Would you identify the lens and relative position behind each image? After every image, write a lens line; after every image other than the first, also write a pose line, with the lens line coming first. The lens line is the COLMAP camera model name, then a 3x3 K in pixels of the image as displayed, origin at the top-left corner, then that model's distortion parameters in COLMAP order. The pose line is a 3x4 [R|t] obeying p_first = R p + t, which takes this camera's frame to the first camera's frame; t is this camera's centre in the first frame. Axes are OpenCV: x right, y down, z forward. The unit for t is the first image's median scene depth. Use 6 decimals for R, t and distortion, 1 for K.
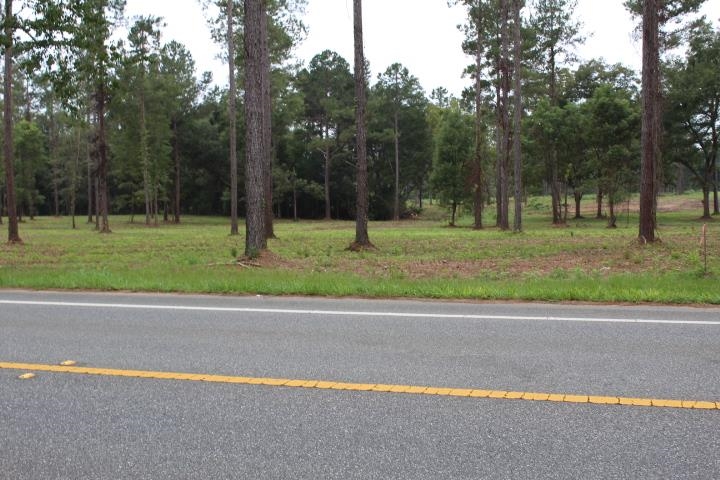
lens RADIAL K [[852.9, 0, 350.3], [0, 852.9, 242.8], [0, 0, 1]] dist [-0.102434, 0.155780]
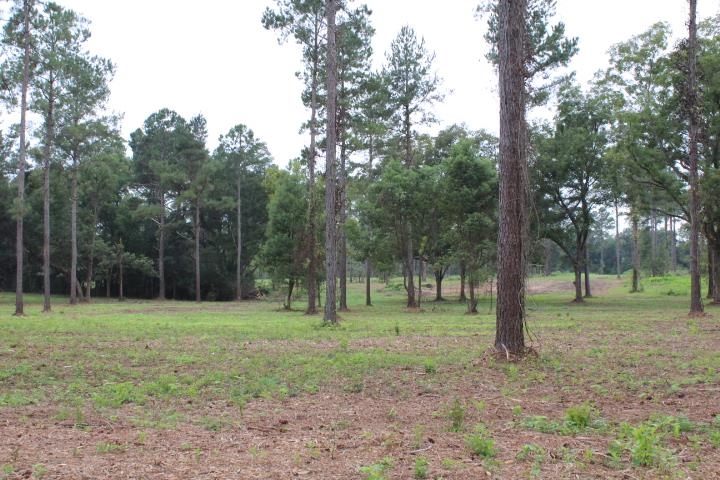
lens RADIAL K [[852.9, 0, 350.3], [0, 852.9, 242.8], [0, 0, 1]] dist [-0.102434, 0.155780]
pose [[0.989154, 0.018636, 0.145698, 0.055913], [-0.004950, 0.995585, -0.093737, -0.006253], [-0.146802, 0.091999, 0.984878, 0.156382]]
